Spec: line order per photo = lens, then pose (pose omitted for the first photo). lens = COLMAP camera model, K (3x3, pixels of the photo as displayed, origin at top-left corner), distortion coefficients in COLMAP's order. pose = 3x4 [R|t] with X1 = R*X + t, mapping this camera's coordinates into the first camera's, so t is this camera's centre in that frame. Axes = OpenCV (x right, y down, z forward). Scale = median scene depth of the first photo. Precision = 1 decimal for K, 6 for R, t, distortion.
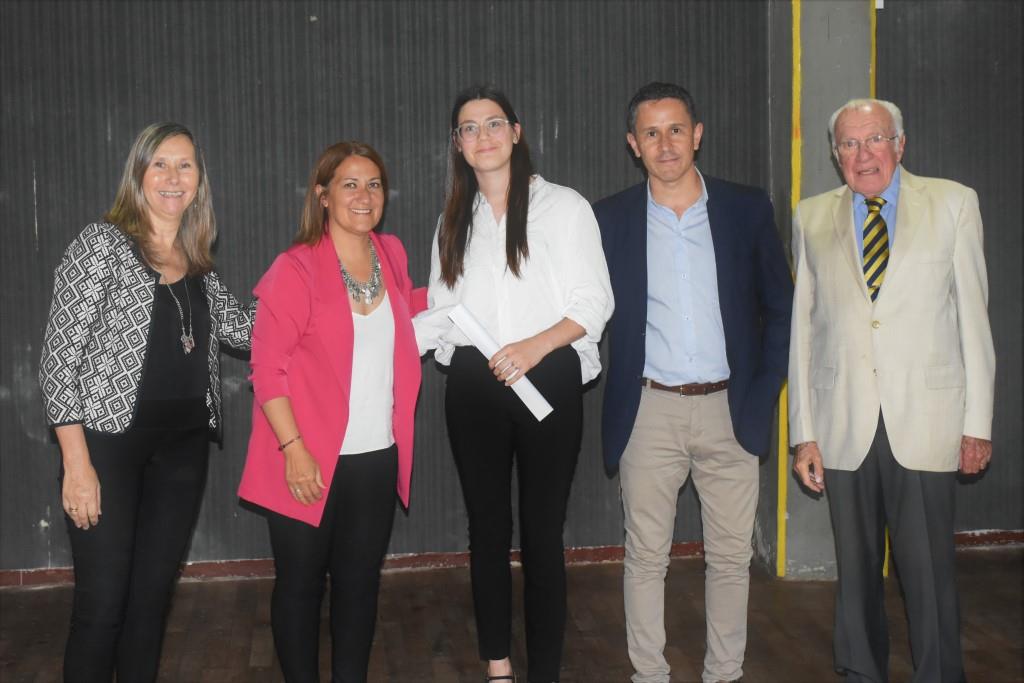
lens RADIAL K [[1784.7, 0, 495.1], [0, 1784.7, 277.1], [0, 0, 1]] dist [0.010011, 0.000000]
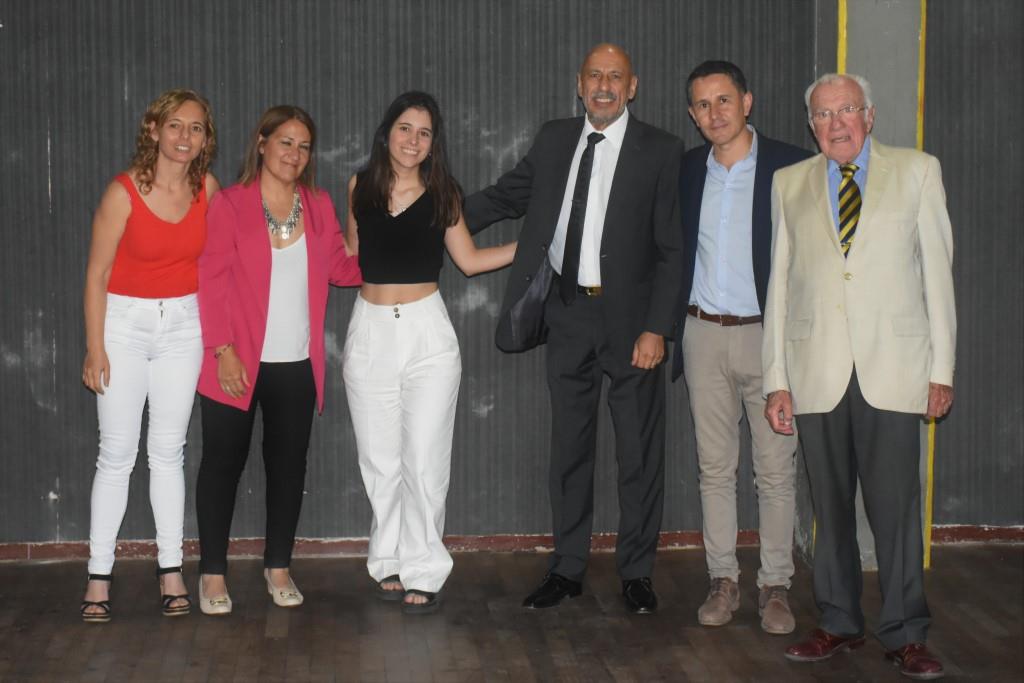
lens RADIAL K [[2465.2, 0, 518.5], [0, 2465.2, 320.7], [0, 0, 1]] dist [-0.003552, 0.000000]
pose [[0.999398, 0.016513, -0.030500, 0.038330], [-0.016149, 0.999796, 0.012150, 0.023103], [0.030695, -0.011651, 0.999461, -0.324079]]
